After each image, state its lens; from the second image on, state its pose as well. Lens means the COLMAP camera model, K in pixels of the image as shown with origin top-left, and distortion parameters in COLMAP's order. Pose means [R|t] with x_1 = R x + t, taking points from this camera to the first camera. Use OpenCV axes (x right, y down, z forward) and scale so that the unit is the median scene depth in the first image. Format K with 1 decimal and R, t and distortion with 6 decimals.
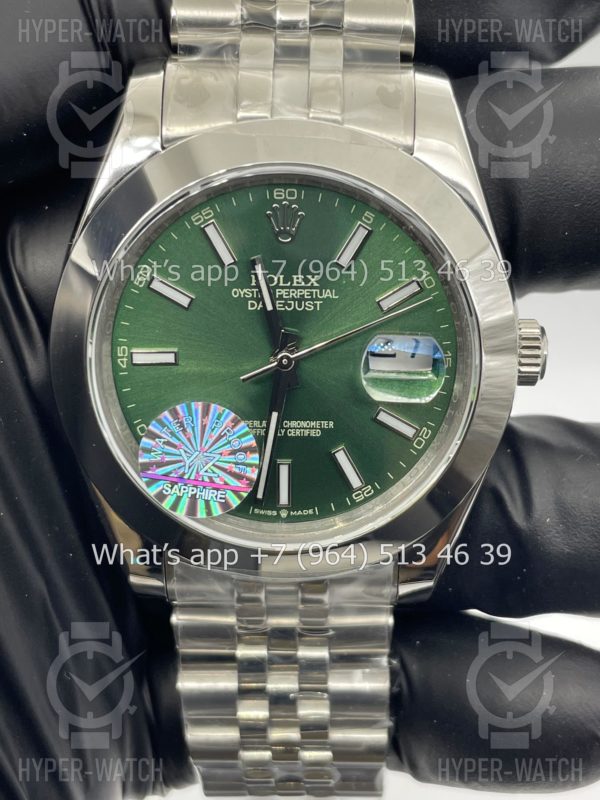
lens RADIAL K [[1248.4, 0, 301.3], [0, 1248.4, 396.7], [0, 0, 1]] dist [0.144961, 0.000000]
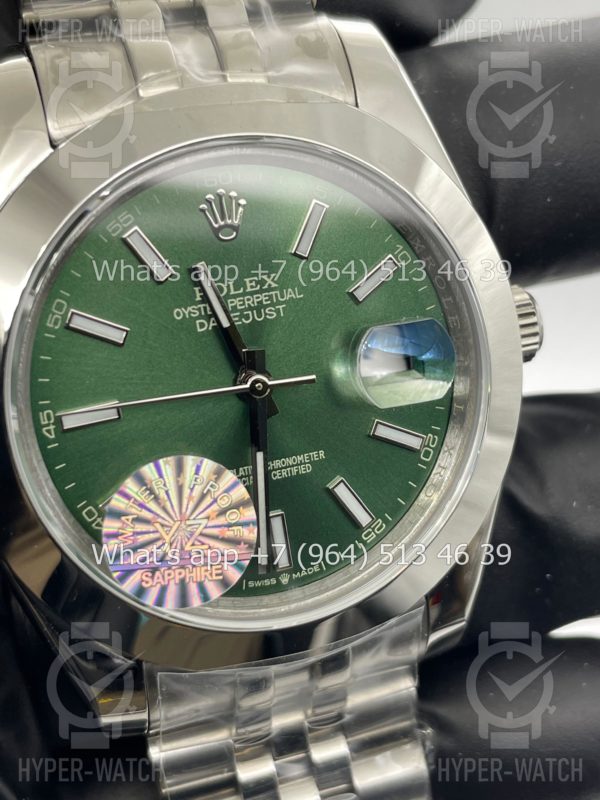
lens RADIAL K [[1248.4, 0, 297.2], [0, 1248.4, 396.2], [0, 0, 1]] dist [0.144961, 0.000000]
pose [[0.945942, -0.199431, 0.255775, -0.193072], [0.219624, 0.974161, -0.052681, 0.025097], [-0.238660, 0.106007, 0.965300, 0.228230]]
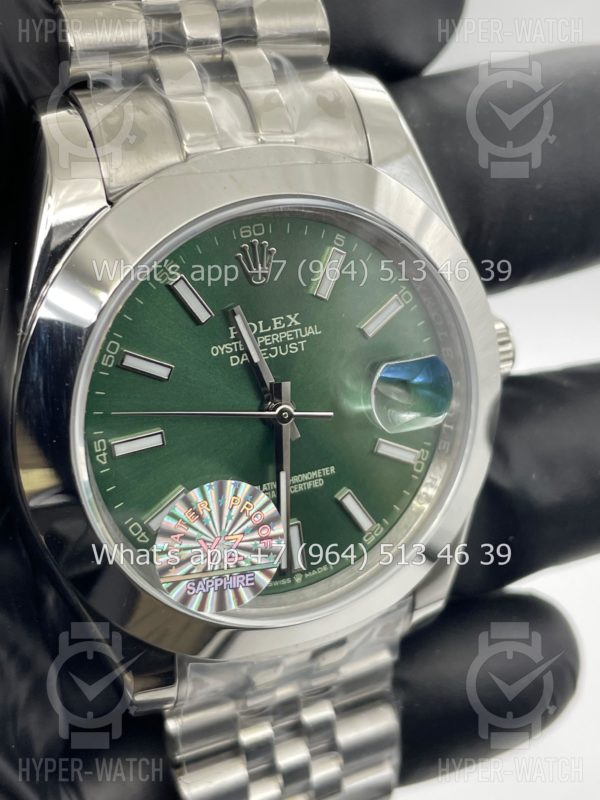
lens RADIAL K [[1248.4, 0, 306.1], [0, 1248.4, 404.2], [0, 0, 1]] dist [0.144961, 0.000000]
pose [[0.901675, -0.220993, 0.371679, -0.328453], [0.210665, 0.975139, 0.068735, -0.093240], [-0.377628, 0.016323, 0.925813, 0.164823]]
